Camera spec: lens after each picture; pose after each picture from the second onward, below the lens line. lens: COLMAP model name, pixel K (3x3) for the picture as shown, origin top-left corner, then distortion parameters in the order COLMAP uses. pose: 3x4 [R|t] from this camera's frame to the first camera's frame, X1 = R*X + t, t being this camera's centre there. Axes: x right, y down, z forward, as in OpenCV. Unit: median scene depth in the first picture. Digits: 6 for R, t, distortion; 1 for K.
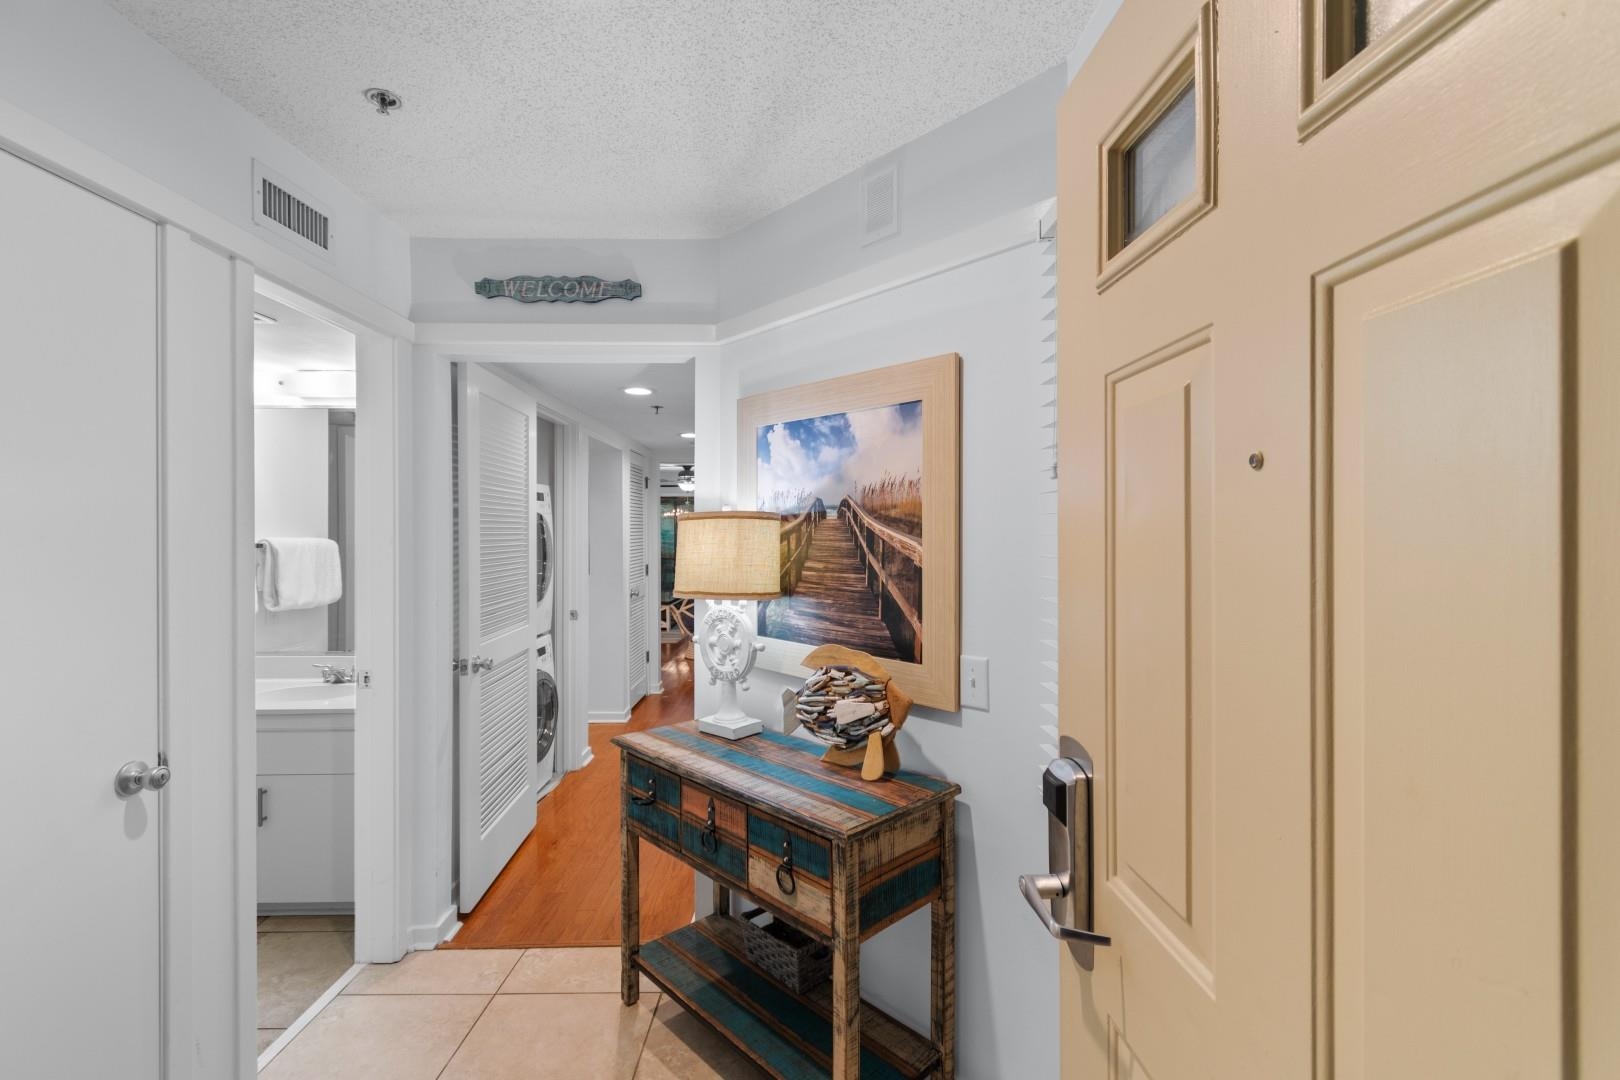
lens RADIAL K [[725.5, 0, 825.0], [0, 725.5, 536.4], [0, 0, 1]] dist [0.007547, -0.003308]
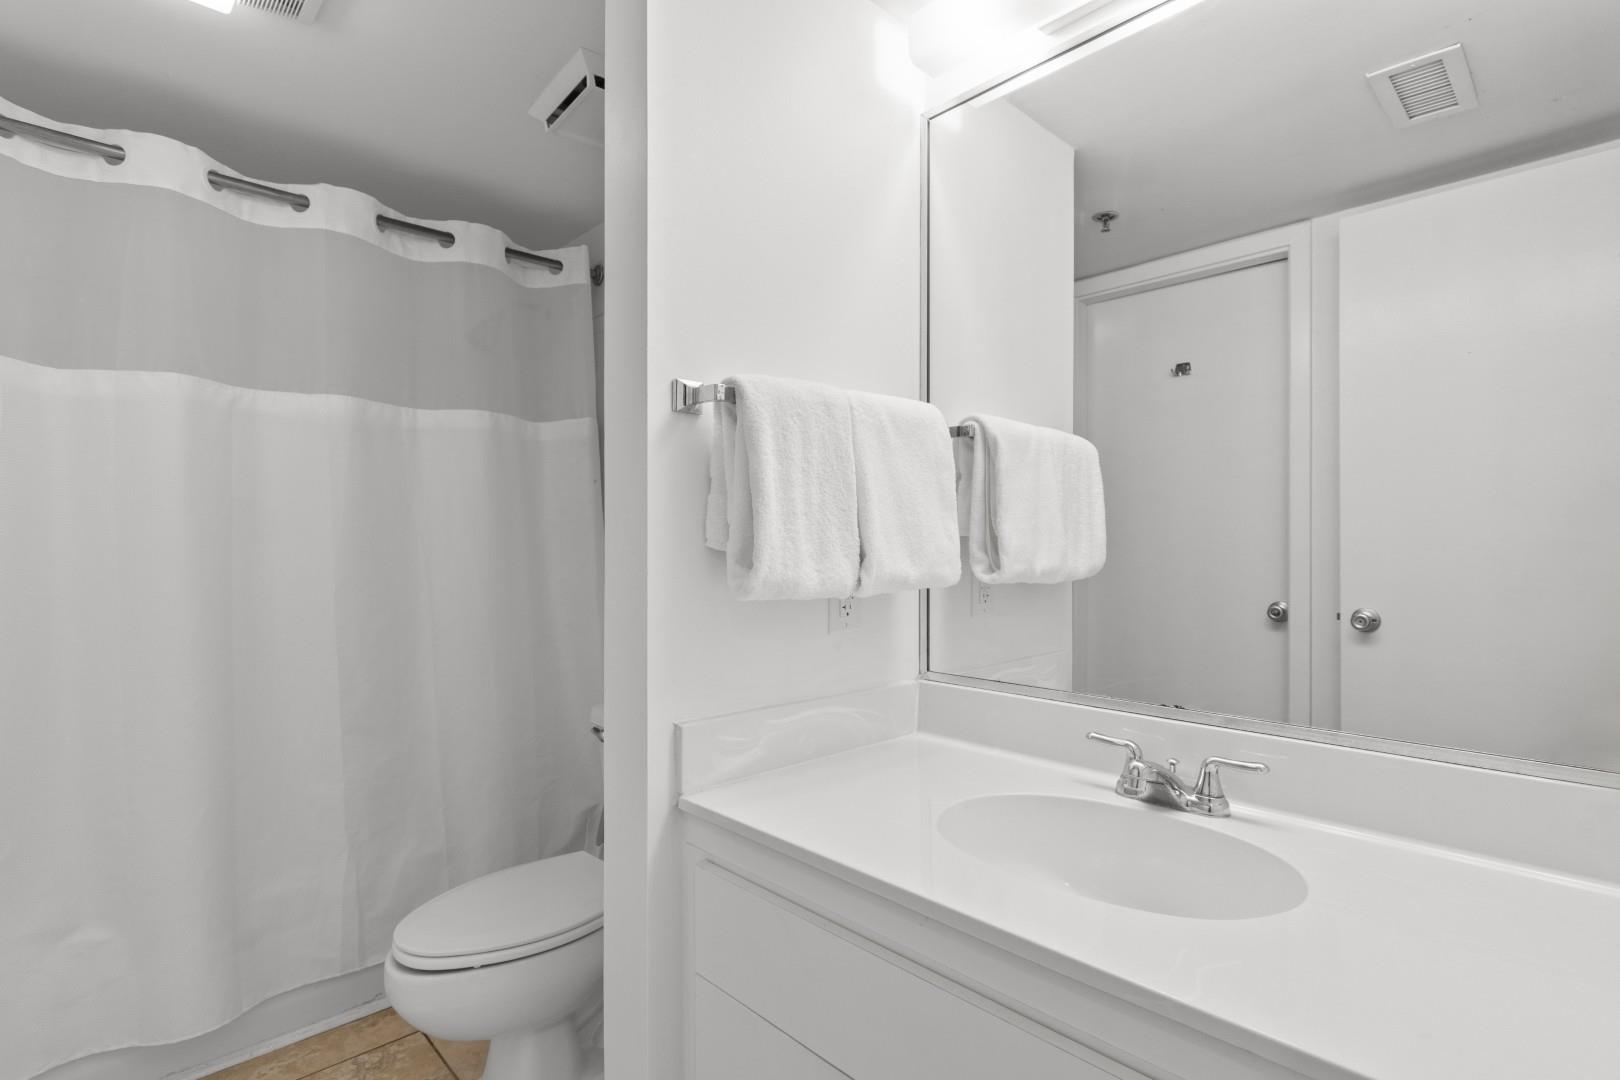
lens RADIAL K [[792.1, 0, 807.0], [0, 792.1, 539.8], [0, 0, 1]] dist [-0.006019, 0.000379]
pose [[0.679557, -0.001394, -0.733621, -0.488741], [-0.001858, 0.999992, -0.003621, 0.078825], [0.733620, 0.003823, 0.679549, 0.605646]]
